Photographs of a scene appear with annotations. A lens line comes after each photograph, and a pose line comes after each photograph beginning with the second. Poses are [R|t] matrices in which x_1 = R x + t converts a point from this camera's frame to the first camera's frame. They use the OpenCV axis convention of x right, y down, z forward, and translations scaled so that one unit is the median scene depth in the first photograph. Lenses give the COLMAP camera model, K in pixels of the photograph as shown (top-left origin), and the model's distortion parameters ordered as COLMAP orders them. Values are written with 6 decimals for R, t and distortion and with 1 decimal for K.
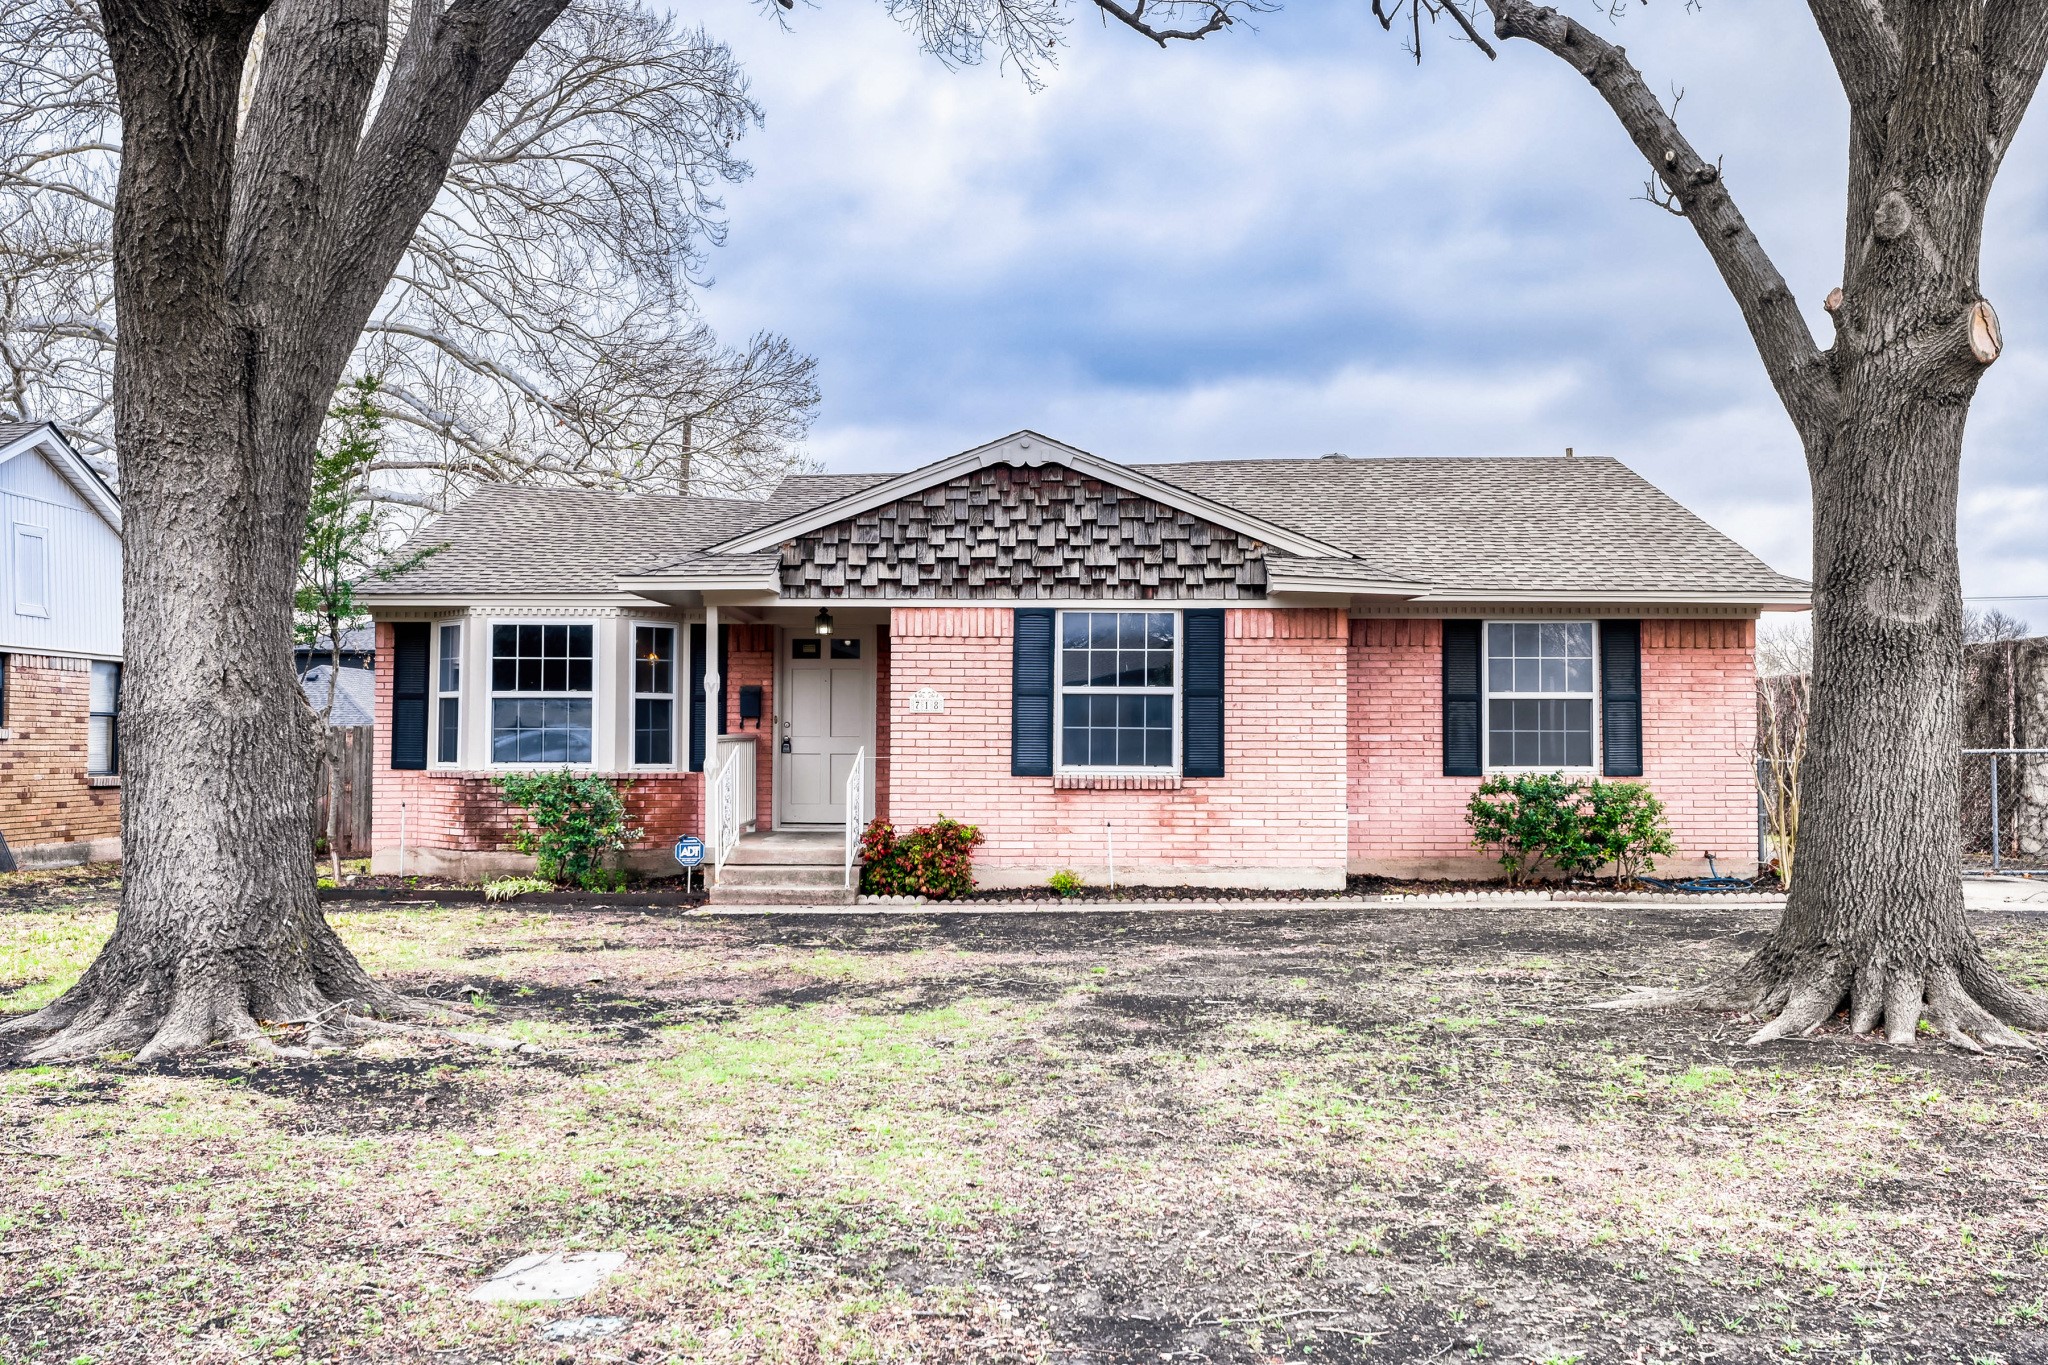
lens RADIAL K [[1879.7, 0, 1024.9], [0, 1879.7, 681.3], [0, 0, 1]] dist [0.014991, 0.000000]
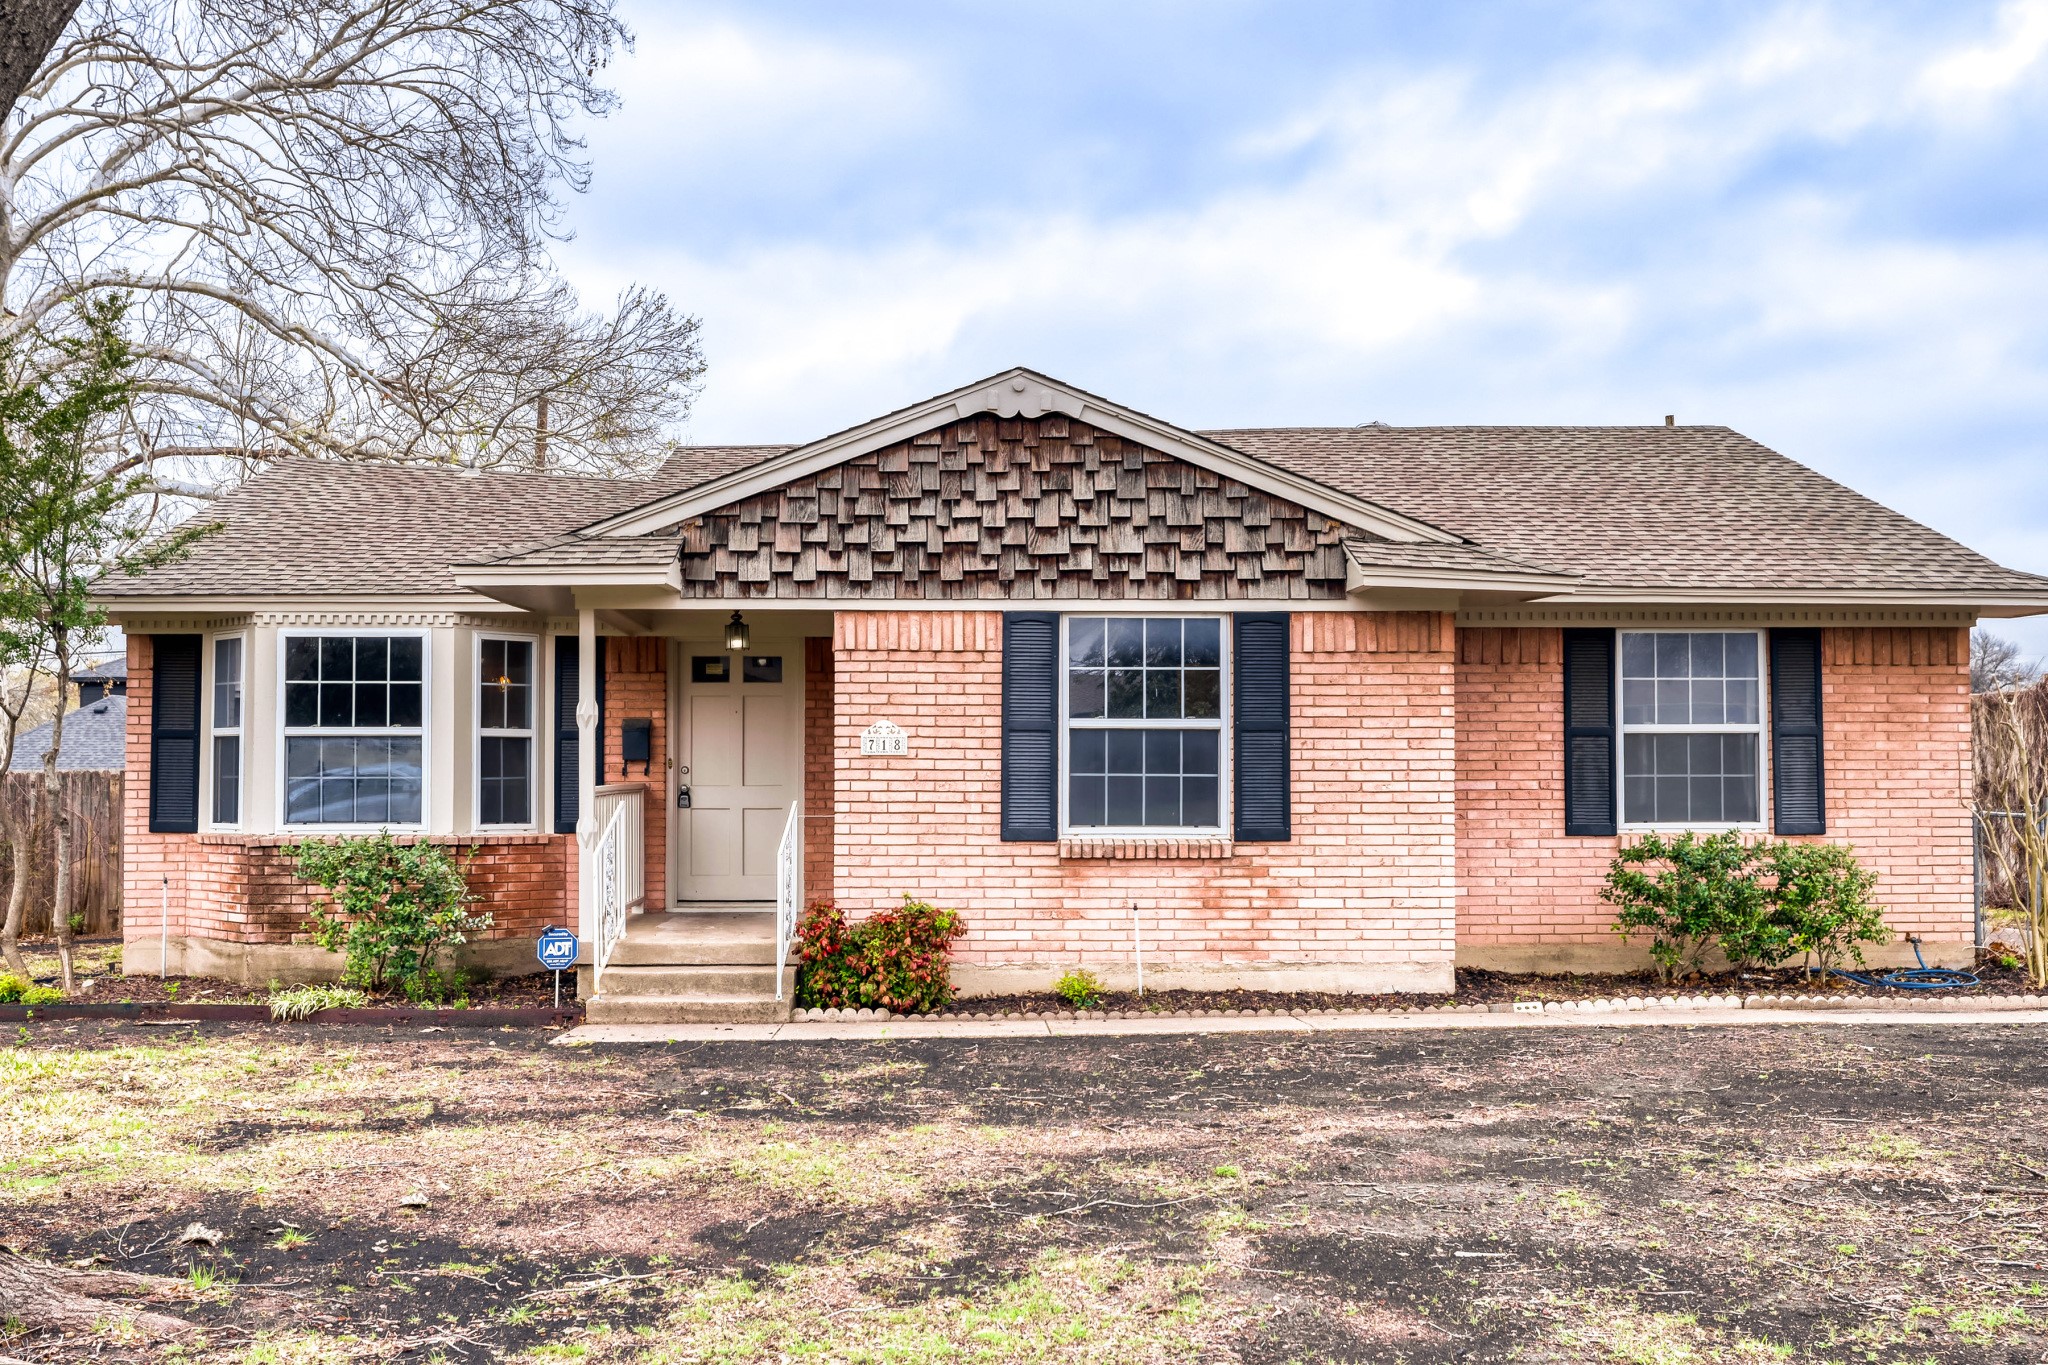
lens RADIAL K [[2076.2, 0, 1017.3], [0, 2076.2, 728.8], [0, 0, 1]] dist [0.001956, 0.000000]
pose [[0.998849, -0.003183, 0.047863, -0.036856], [0.002790, 0.999962, 0.008276, 0.000045], [-0.047887, -0.008133, 0.998820, 0.181670]]
